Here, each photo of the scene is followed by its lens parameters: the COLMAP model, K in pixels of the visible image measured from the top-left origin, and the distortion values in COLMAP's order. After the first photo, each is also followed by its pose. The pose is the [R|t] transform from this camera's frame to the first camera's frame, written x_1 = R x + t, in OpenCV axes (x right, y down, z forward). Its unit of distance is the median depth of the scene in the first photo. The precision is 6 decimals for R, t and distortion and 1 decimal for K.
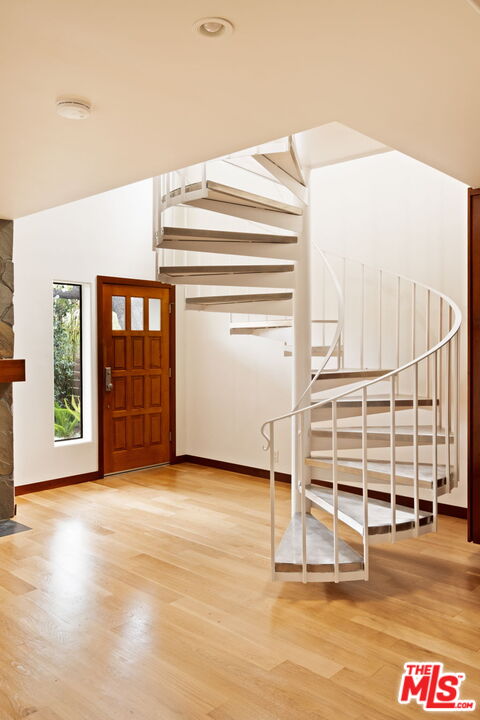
lens RADIAL K [[569.0, 0, 240.2], [0, 569.0, 344.1], [0, 0, 1]] dist [-0.005095, -0.003549]
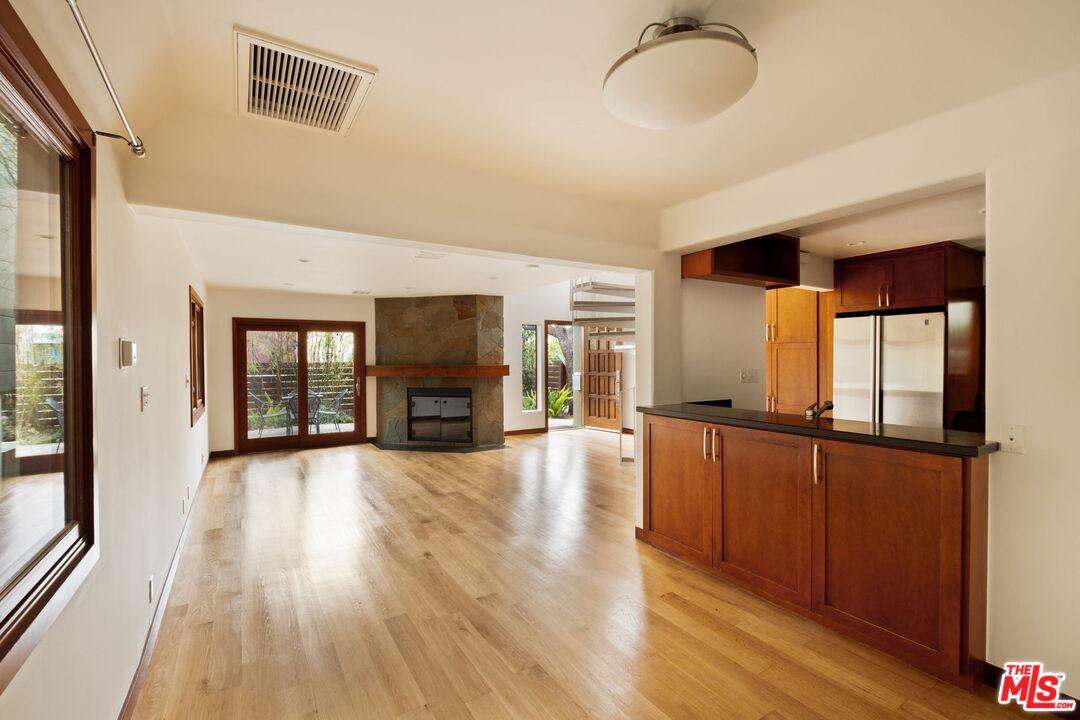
lens RADIAL K [[472.9, 0, 540.5], [0, 472.9, 354.2], [0, 0, 1]] dist [-0.001658, -0.000809]
pose [[0.964975, -0.000676, -0.262341, 0.125873], [-0.002455, 0.999930, -0.011607, 0.006864], [0.262330, 0.011844, 0.964906, -0.443109]]
